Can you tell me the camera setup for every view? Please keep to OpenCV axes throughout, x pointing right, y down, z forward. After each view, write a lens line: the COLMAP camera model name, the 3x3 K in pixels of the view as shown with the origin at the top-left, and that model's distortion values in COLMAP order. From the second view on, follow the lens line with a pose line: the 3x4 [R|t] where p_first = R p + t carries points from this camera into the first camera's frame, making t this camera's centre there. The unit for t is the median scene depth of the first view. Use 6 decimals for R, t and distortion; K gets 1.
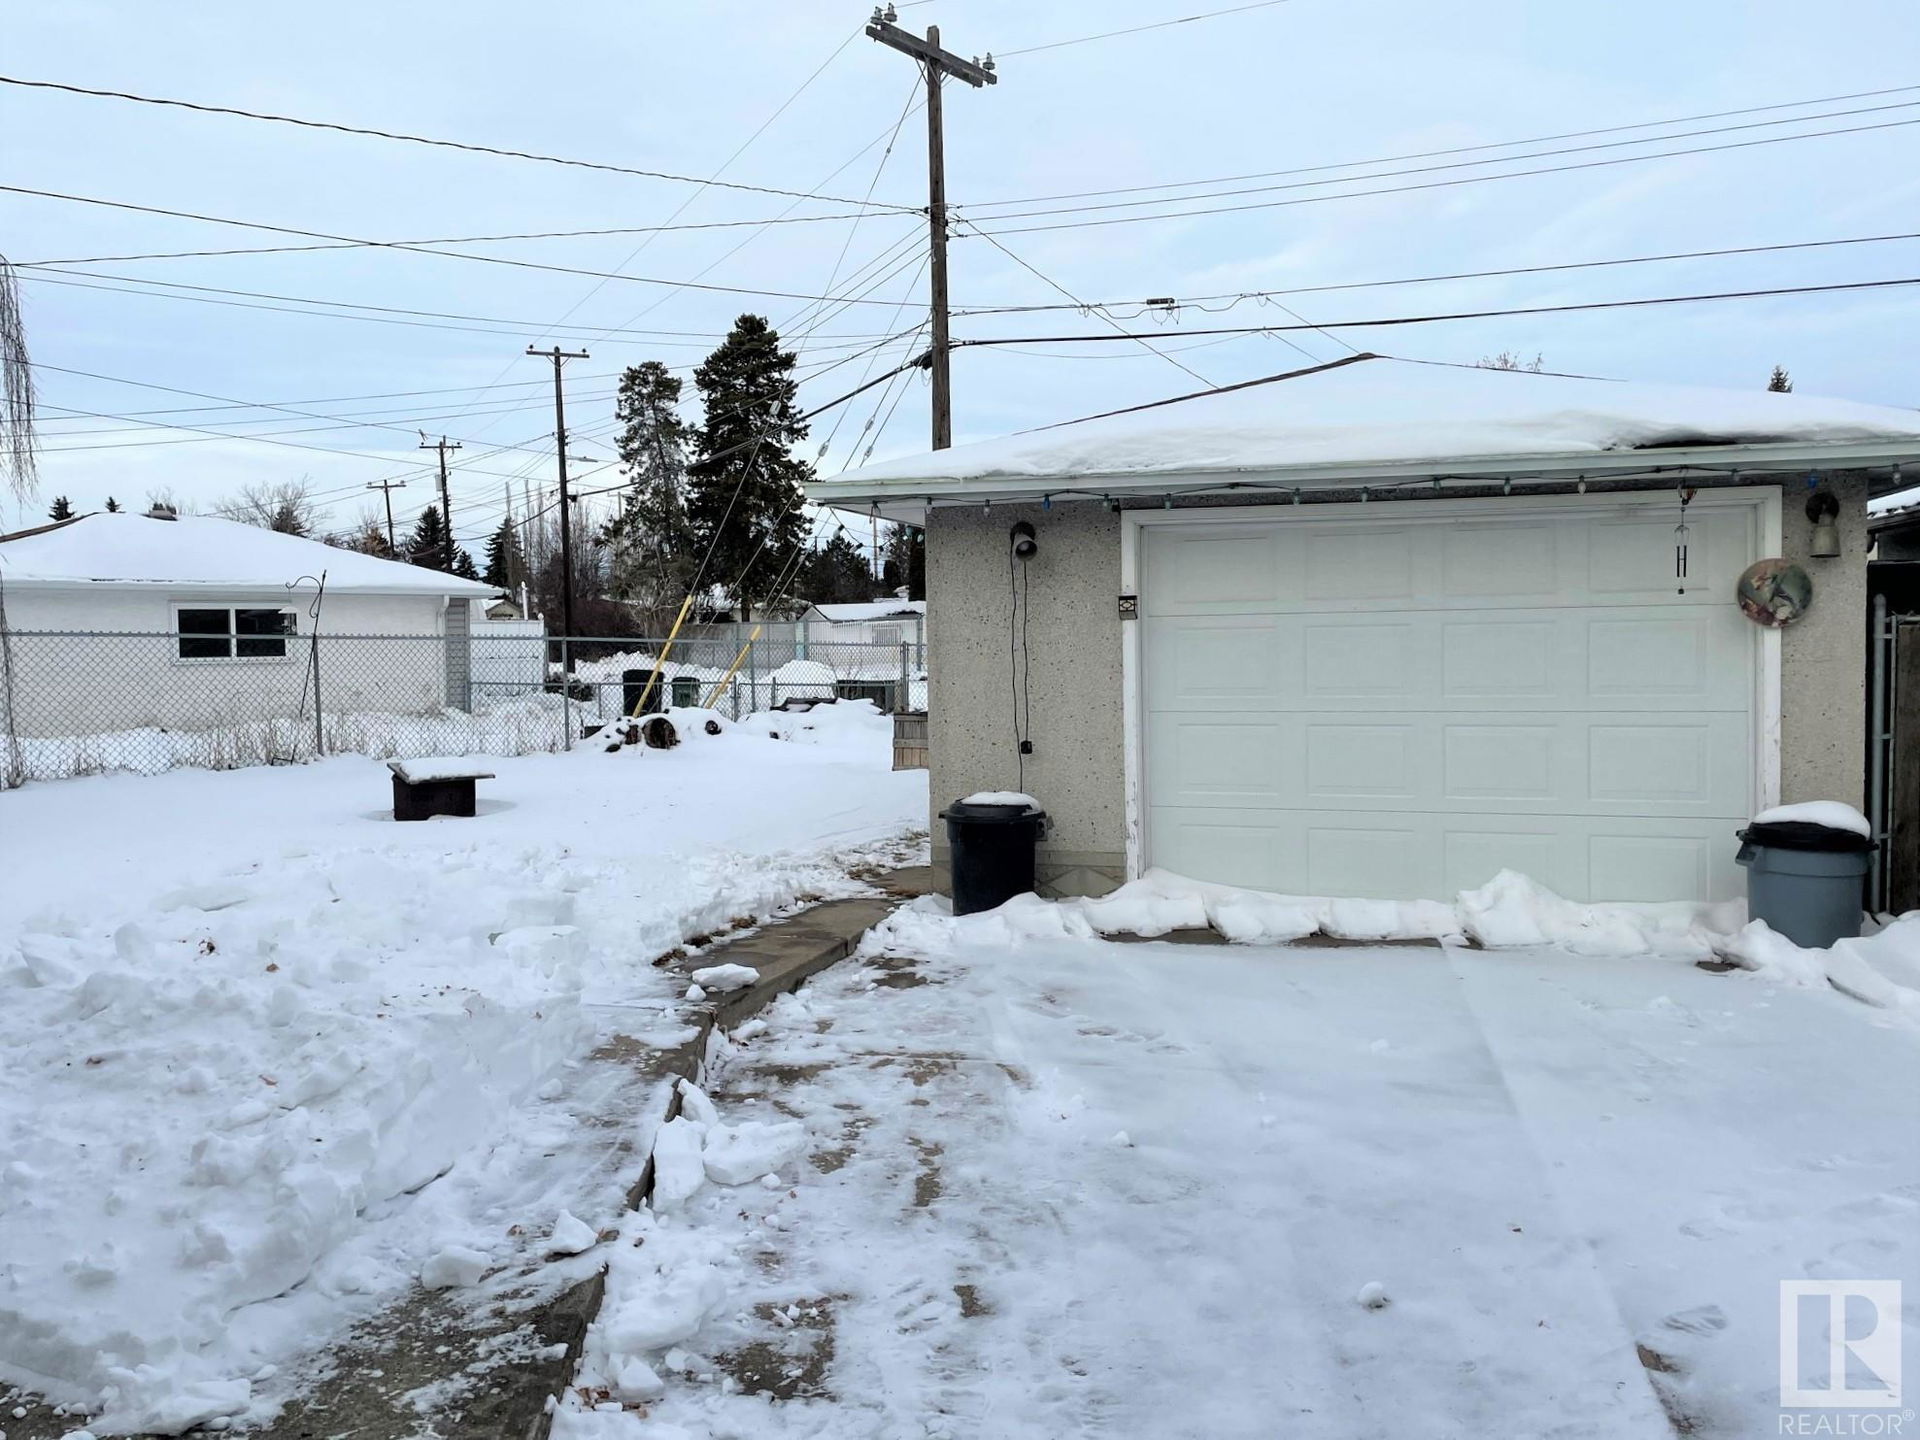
lens RADIAL K [[1440.4, 0, 1000.9], [0, 1440.4, 702.7], [0, 0, 1]] dist [0.087366, -0.108686]
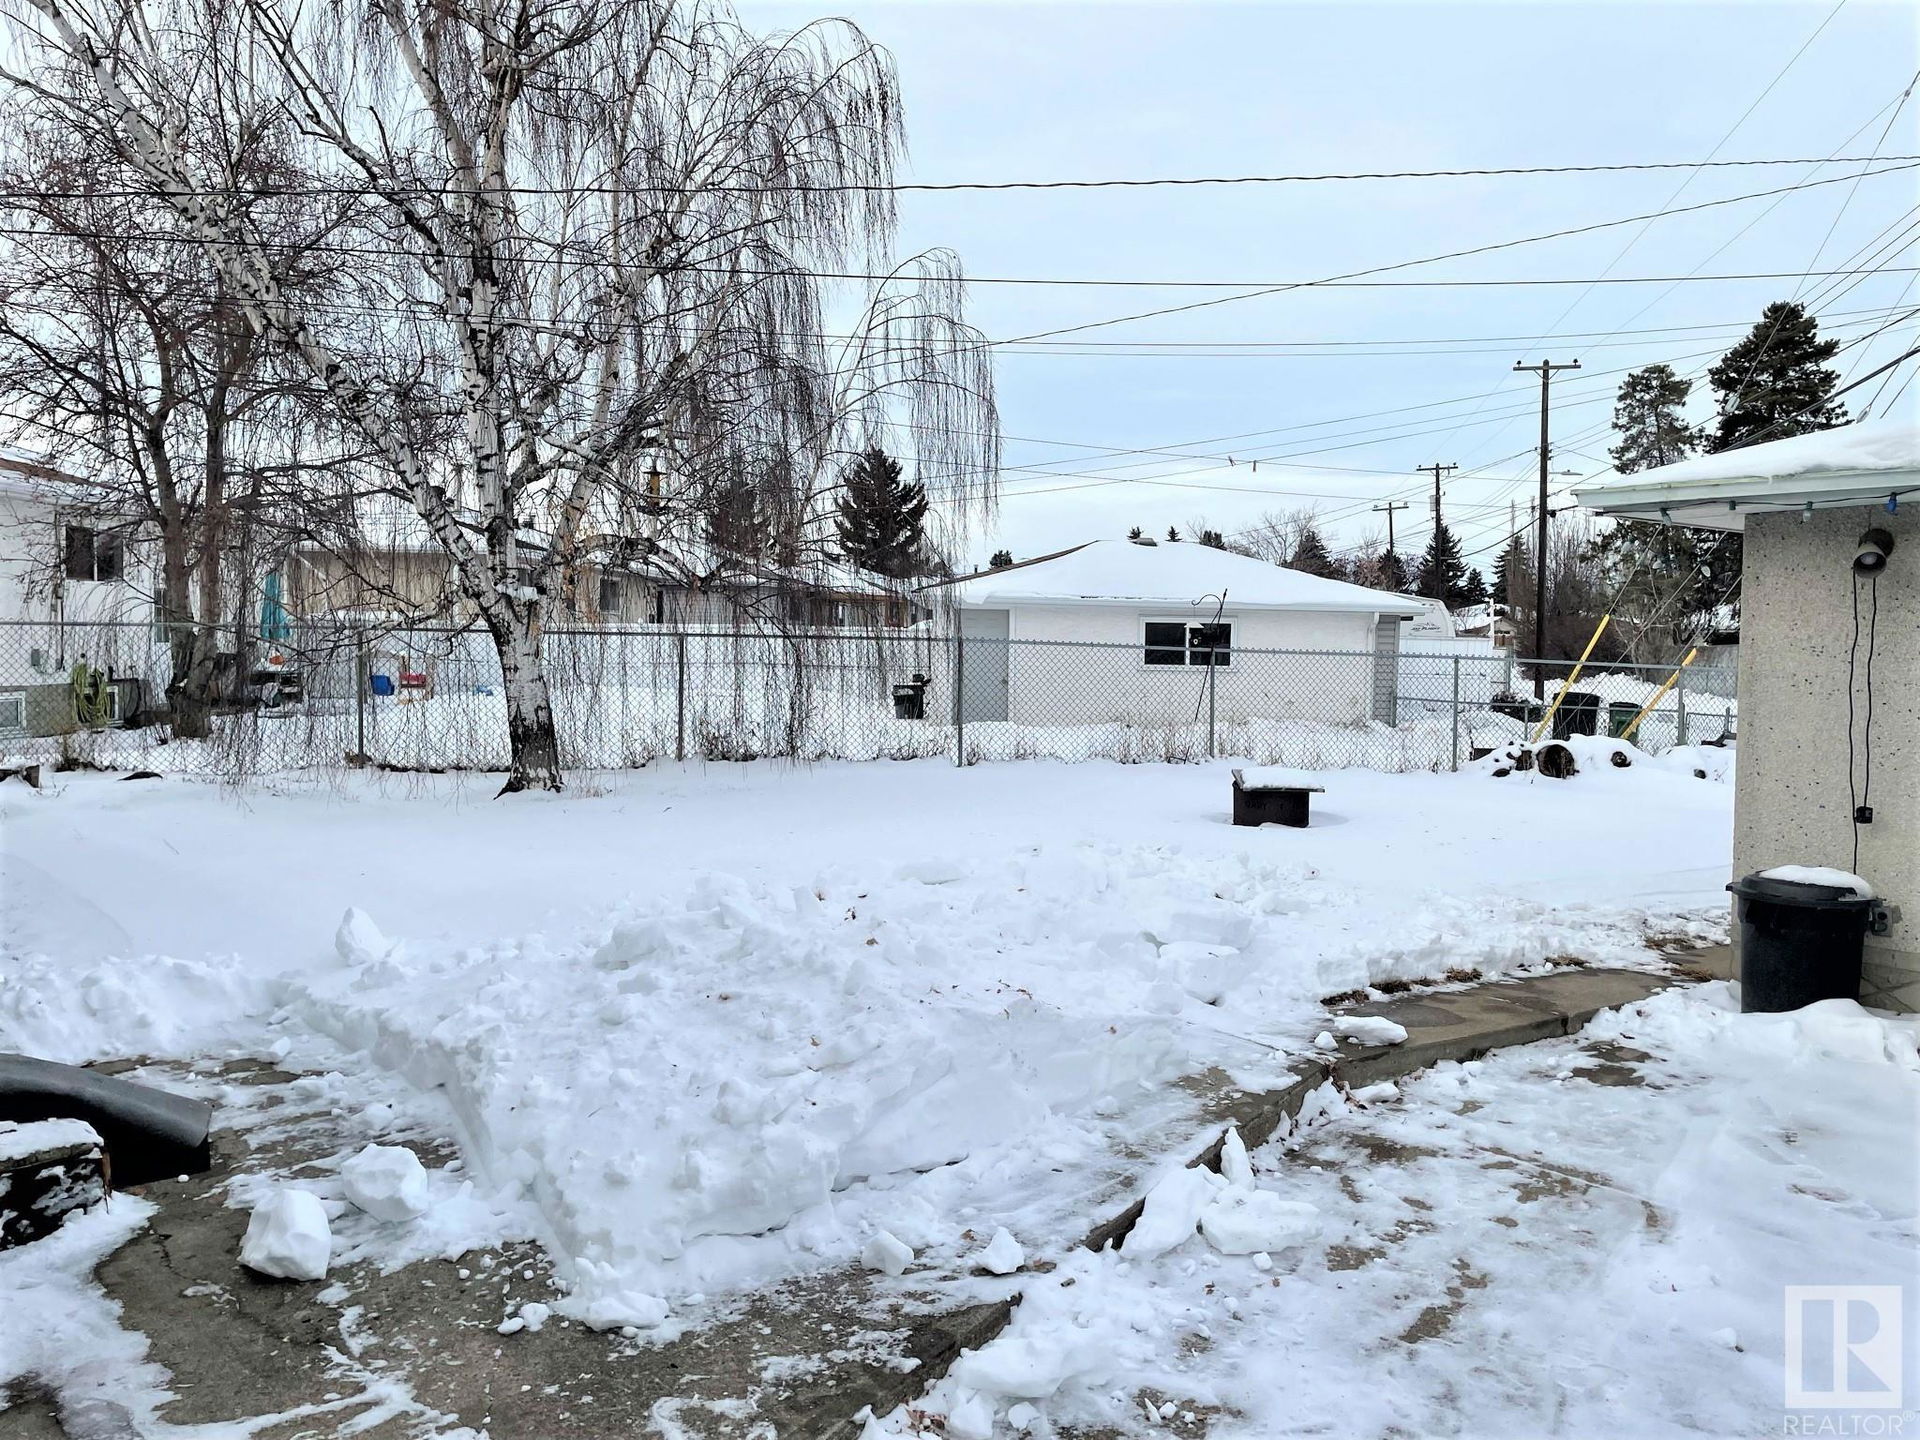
lens RADIAL K [[1440.4, 0, 956.0], [0, 1440.4, 701.3], [0, 0, 1]] dist [0.087366, -0.108686]
pose [[0.802971, 0.050909, -0.593840, 0.165492], [-0.058643, 0.998259, 0.006284, -0.012110], [0.593126, 0.029779, 0.804559, 0.109113]]
